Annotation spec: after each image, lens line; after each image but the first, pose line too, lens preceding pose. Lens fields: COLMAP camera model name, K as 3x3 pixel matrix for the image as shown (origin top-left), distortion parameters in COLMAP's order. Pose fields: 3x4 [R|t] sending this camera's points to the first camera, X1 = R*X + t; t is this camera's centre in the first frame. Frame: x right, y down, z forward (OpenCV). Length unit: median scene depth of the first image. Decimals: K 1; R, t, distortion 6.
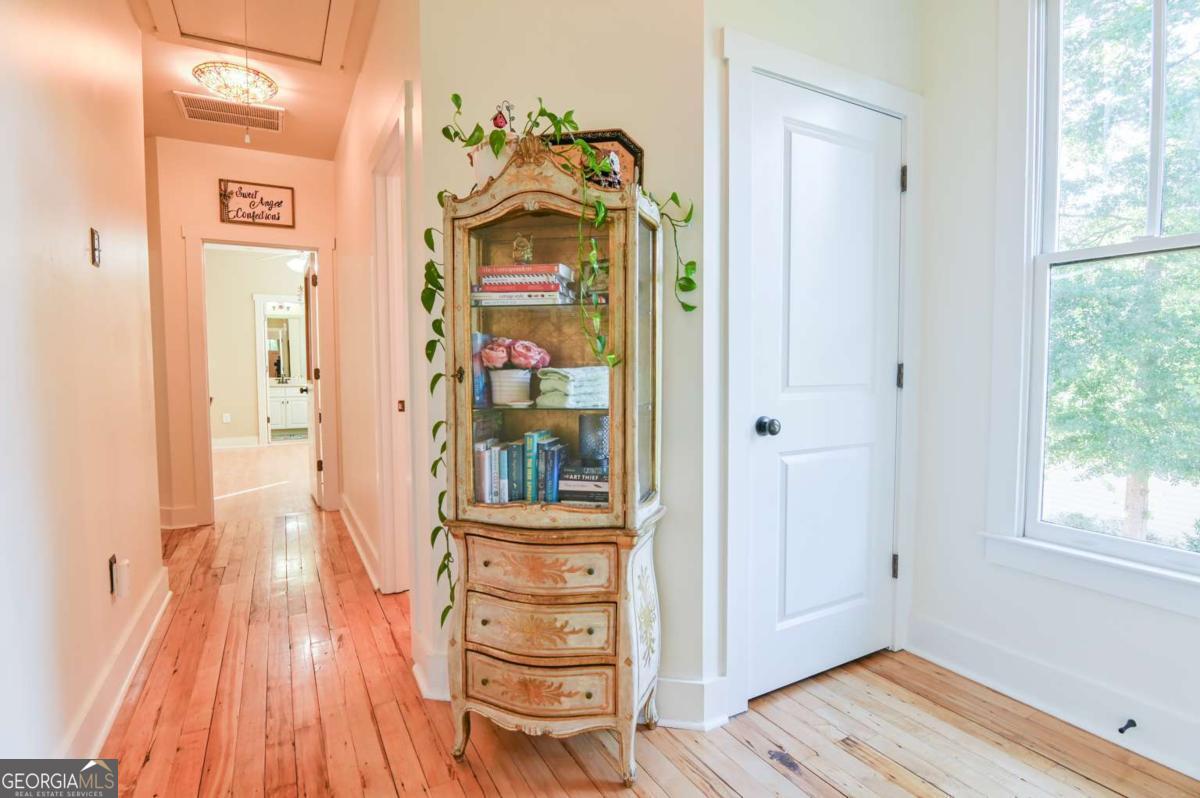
lens RADIAL K [[587.7, 0, 600.0], [0, 587.7, 399.0], [0, 0, 1]] dist [-0.020052, 0.000185]
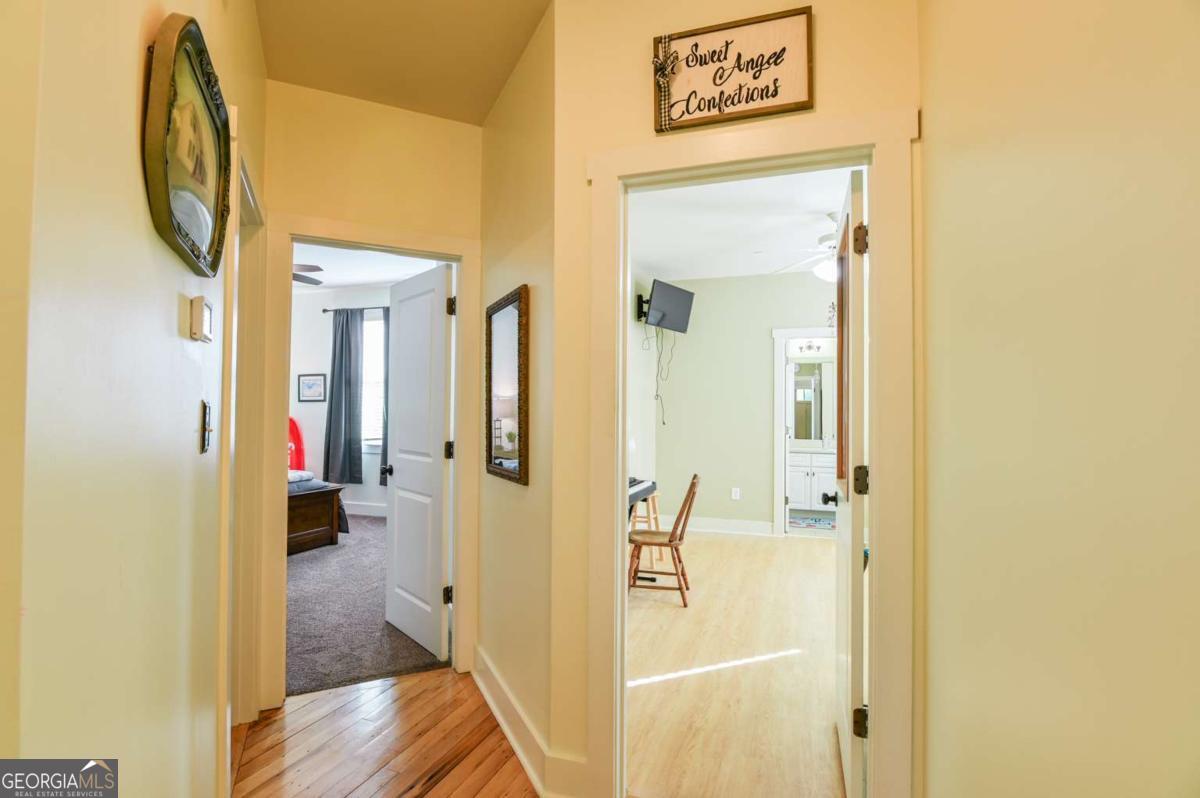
lens RADIAL K [[587.7, 0, 600.0], [0, 587.7, 399.0], [0, 0, 1]] dist [-0.020052, 0.000185]
pose [[0.655794, -0.010340, -0.754869, -0.327176], [-0.051585, 0.996955, -0.058471, -0.068345], [0.753175, 0.077285, 0.653264, 0.658629]]
